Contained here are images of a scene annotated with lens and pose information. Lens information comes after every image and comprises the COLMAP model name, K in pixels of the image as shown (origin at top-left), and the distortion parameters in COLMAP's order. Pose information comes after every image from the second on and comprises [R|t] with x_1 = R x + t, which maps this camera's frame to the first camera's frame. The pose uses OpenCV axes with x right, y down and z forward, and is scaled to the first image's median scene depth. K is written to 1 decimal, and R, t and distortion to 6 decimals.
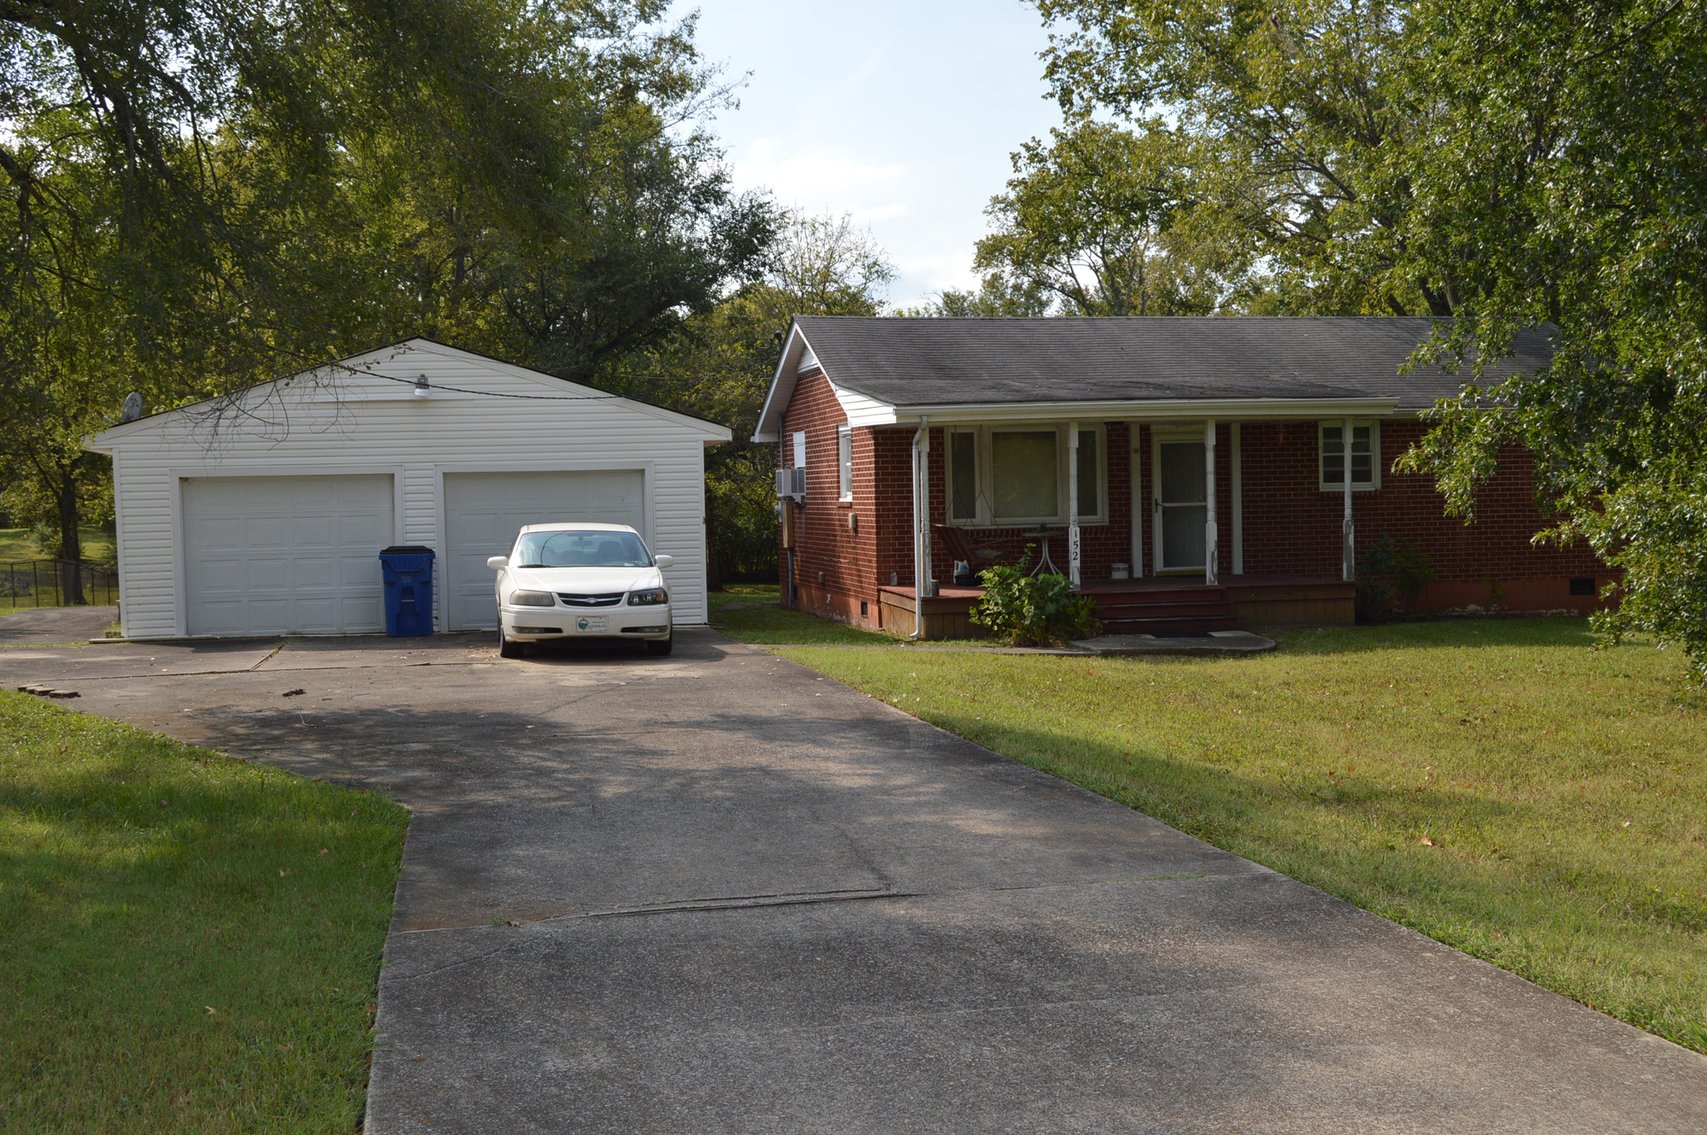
lens RADIAL K [[1905.3, 0, 853.5], [0, 1905.3, 567.5], [0, 0, 1]] dist [-0.078616, 0.042948]
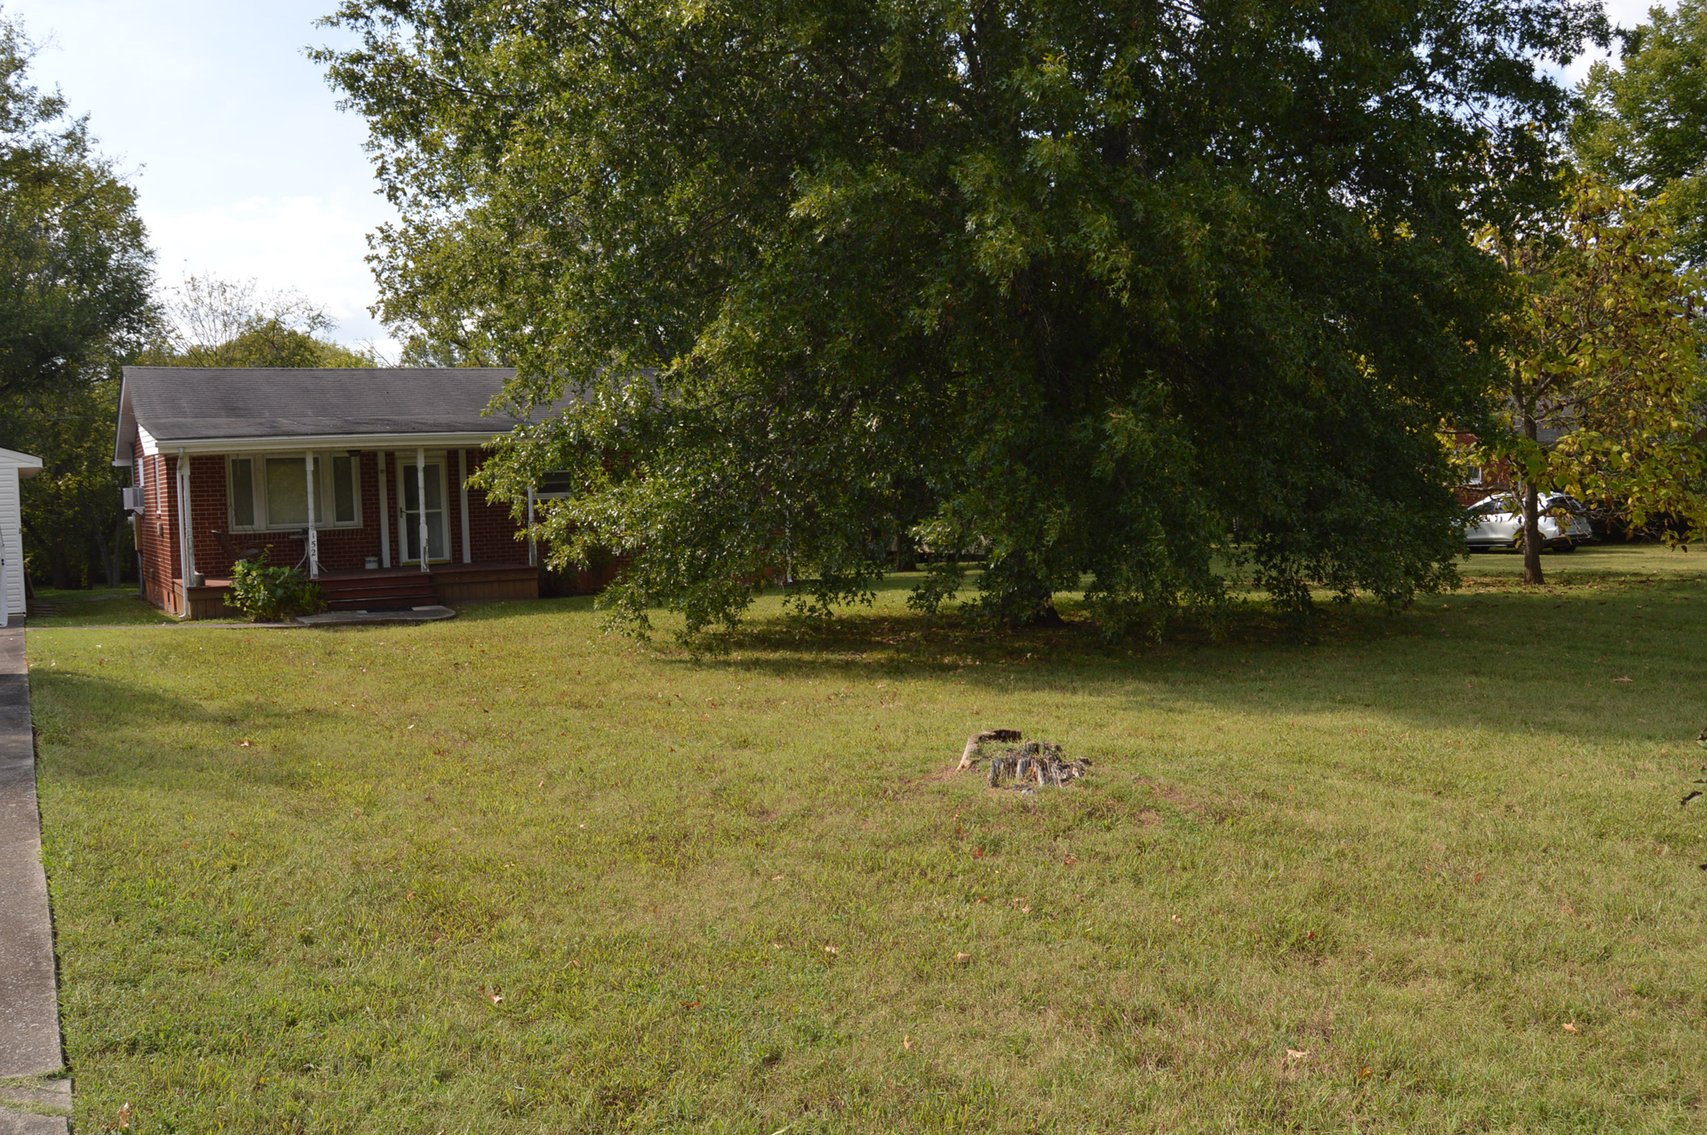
lens RADIAL K [[1537.0, 0, 853.5], [0, 1537.0, 567.5], [0, 0, 1]] dist [-0.077657, 0.015598]
pose [[0.956342, -0.025858, 0.291103, 0.155049], [0.023817, 0.999661, 0.010555, 0.001984], [-0.291277, -0.003162, 0.956633, -0.110675]]
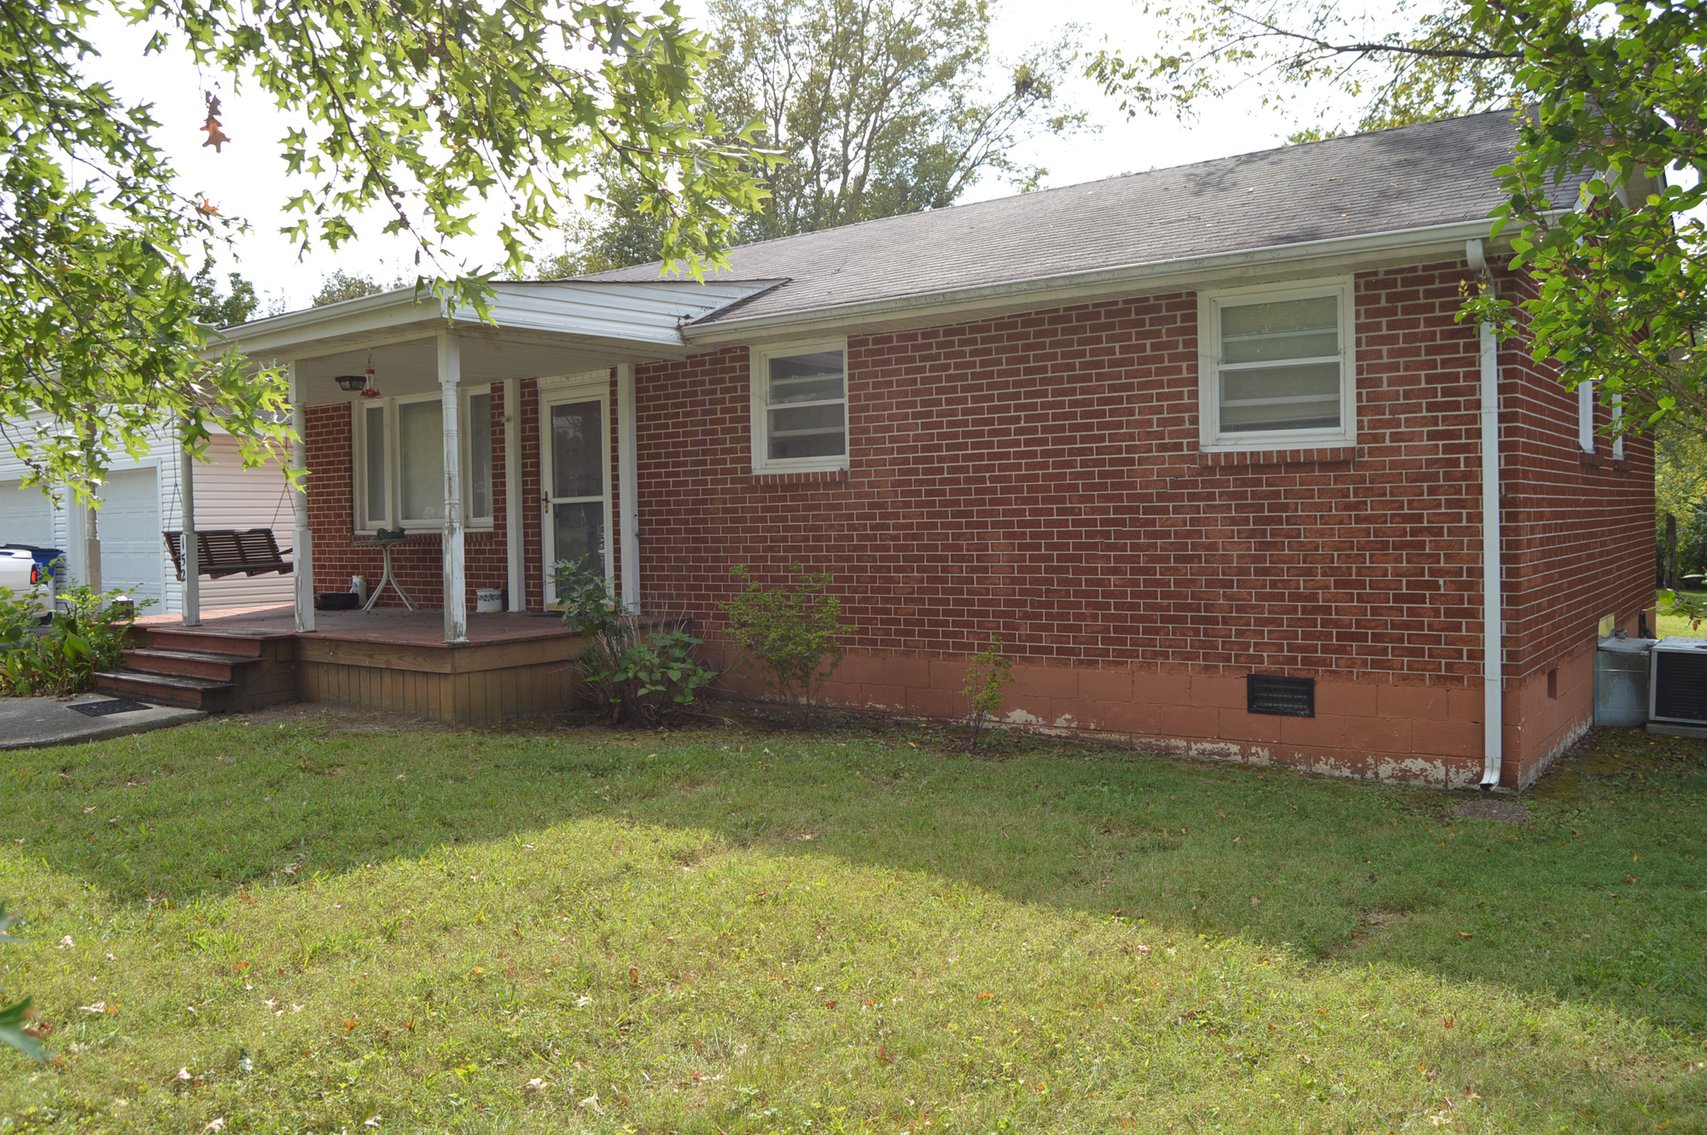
lens RADIAL K [[1349.5, 0, 853.5], [0, 1349.5, 567.5], [0, 0, 1]] dist [-0.100819, 0.044017]
pose [[0.654147, 0.033361, -0.755631, 0.592533], [-0.023595, 0.999441, 0.023699, -0.024365], [0.755999, 0.002326, 0.654569, 0.805205]]
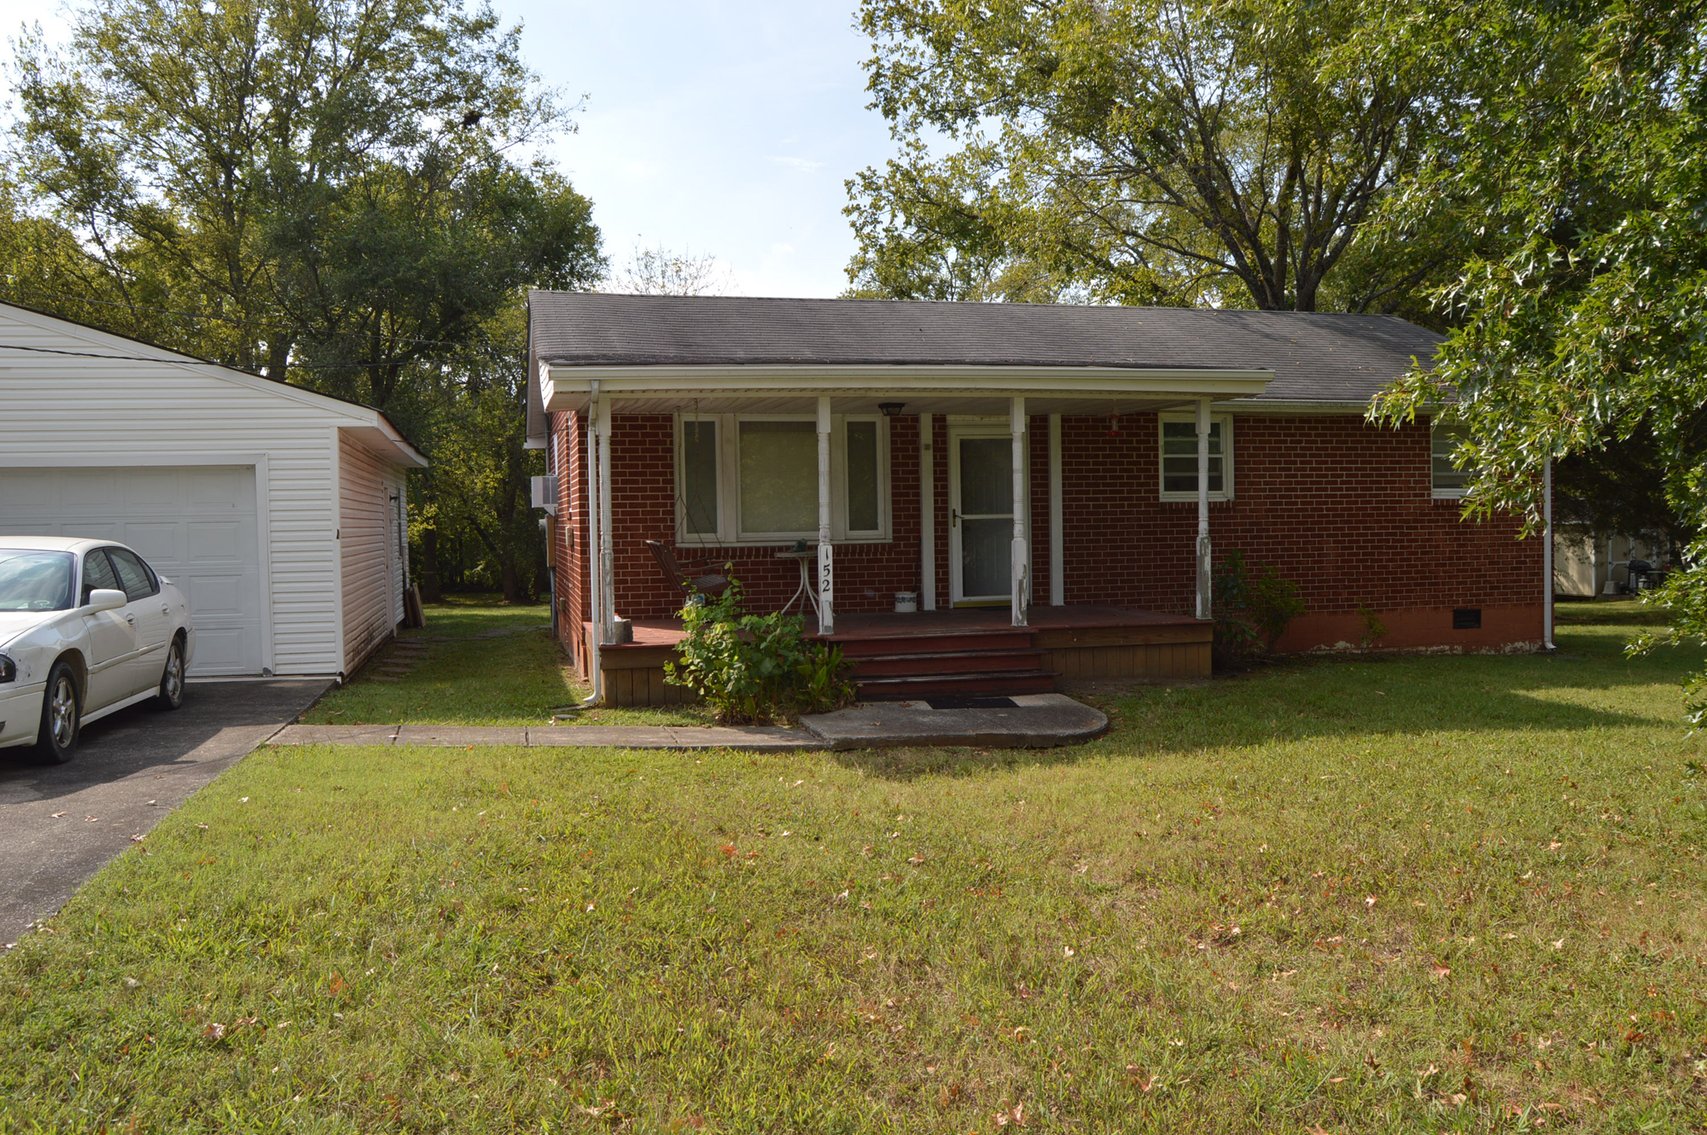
lens RADIAL K [[1349.5, 0, 853.5], [0, 1349.5, 567.5], [0, 0, 1]] dist [-0.100819, 0.044017]
pose [[0.999192, 0.003708, 0.040013, 0.098911], [-0.003535, 0.999984, -0.004400, -0.009886], [-0.040029, 0.004255, 0.999189, 0.461385]]
